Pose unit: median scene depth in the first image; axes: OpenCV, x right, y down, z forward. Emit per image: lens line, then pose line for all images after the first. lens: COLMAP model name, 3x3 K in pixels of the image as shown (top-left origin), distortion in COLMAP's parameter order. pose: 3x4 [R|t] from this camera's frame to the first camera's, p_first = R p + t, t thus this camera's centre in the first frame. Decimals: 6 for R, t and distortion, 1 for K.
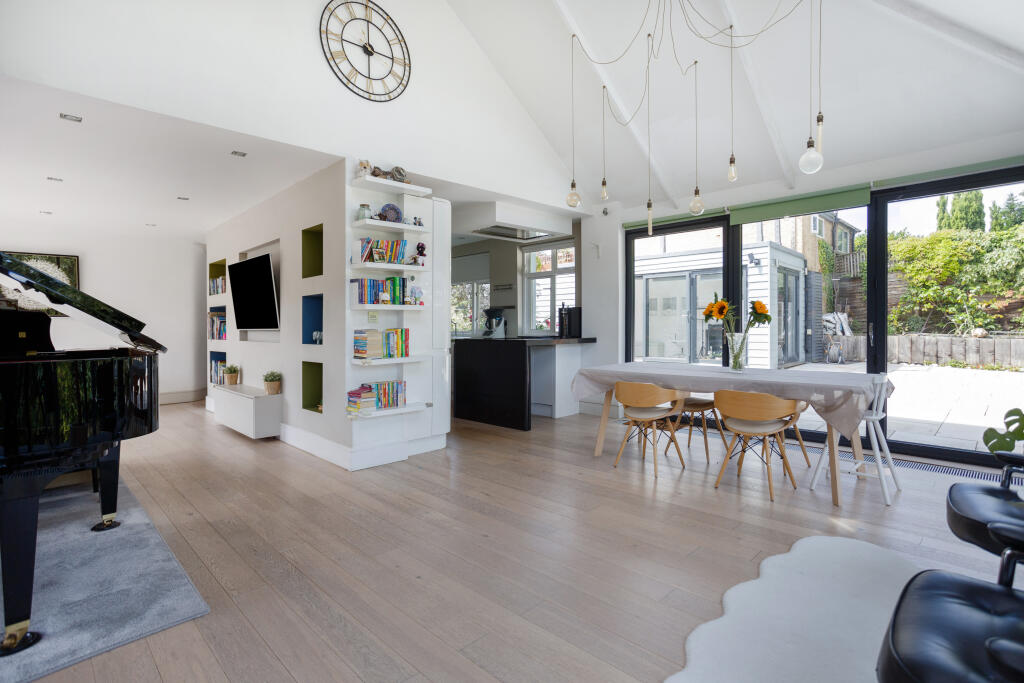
lens RADIAL K [[507.0, 0, 515.6], [0, 507.0, 325.5], [0, 0, 1]] dist [0.003830, 0.000079]
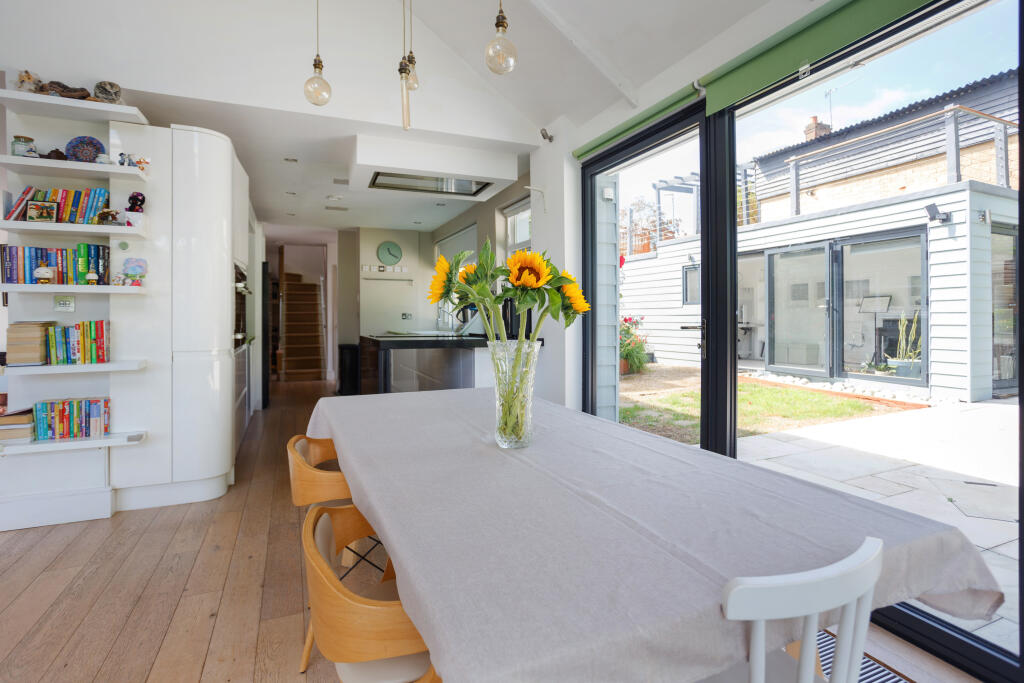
lens RADIAL K [[507.0, 0, 515.6], [0, 507.0, 325.5], [0, 0, 1]] dist [0.003830, 0.000079]
pose [[0.928309, 0.013823, -0.371552, 0.527281], [-0.008947, 0.999850, 0.014843, -0.002940], [0.371701, -0.010455, 0.928294, 0.570998]]
